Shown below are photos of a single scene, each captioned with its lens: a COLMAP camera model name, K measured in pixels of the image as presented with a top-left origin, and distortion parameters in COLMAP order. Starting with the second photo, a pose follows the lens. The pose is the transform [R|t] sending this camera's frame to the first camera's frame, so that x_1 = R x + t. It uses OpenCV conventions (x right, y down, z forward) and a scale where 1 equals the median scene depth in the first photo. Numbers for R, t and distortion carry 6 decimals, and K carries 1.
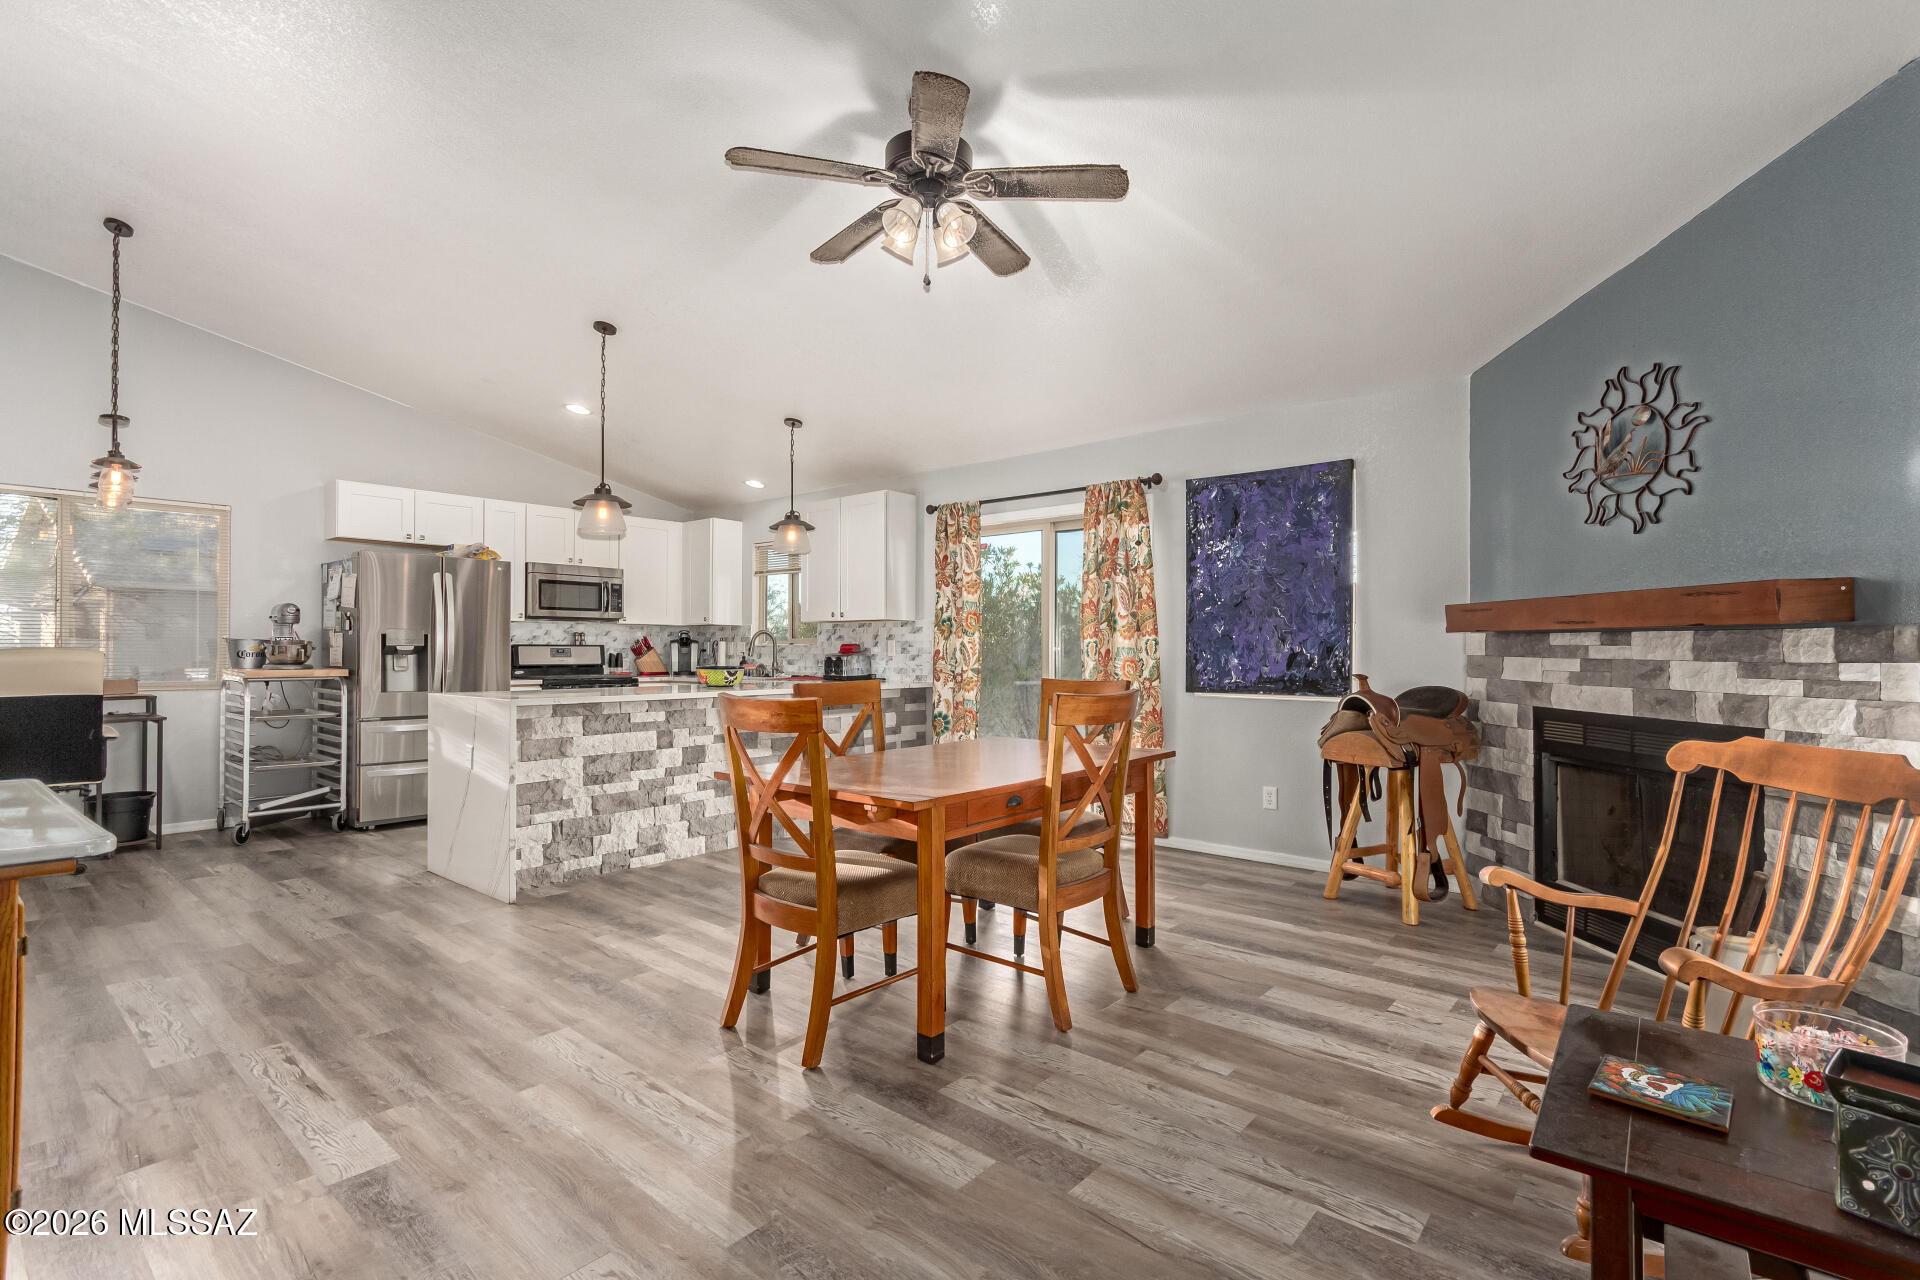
lens RADIAL K [[899.3, 0, 972.0], [0, 899.3, 641.6], [0, 0, 1]] dist [-0.001881, 0.001910]
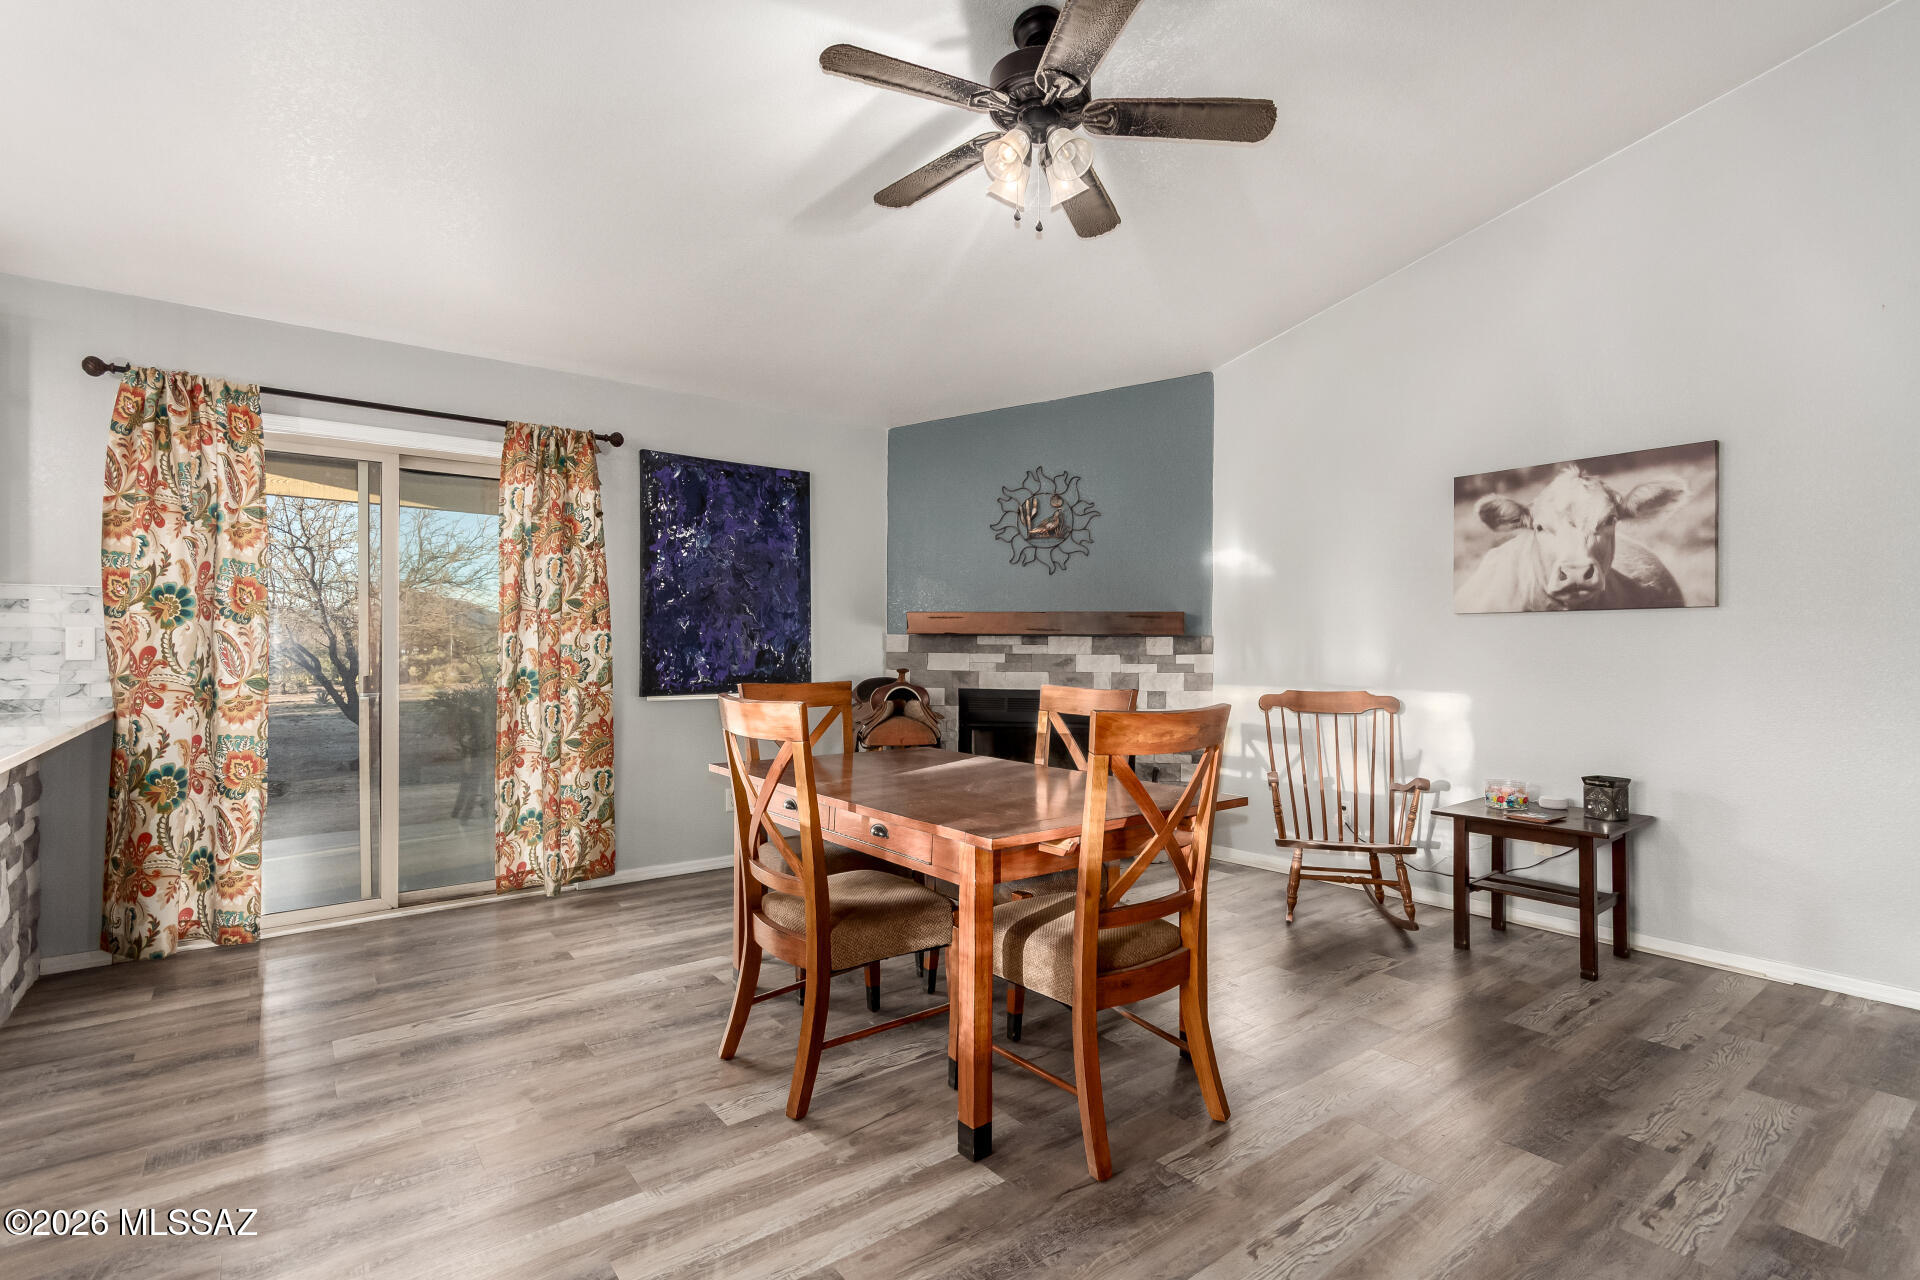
lens RADIAL K [[899.3, 0, 968.8], [0, 899.3, 642.8], [0, 0, 1]] dist [-0.001881, 0.001910]
pose [[0.208396, 0.004212, 0.978035, -0.583107], [-0.011006, 0.999938, -0.001961, 0.003347], [-0.977983, -0.010355, 0.208429, 0.562591]]
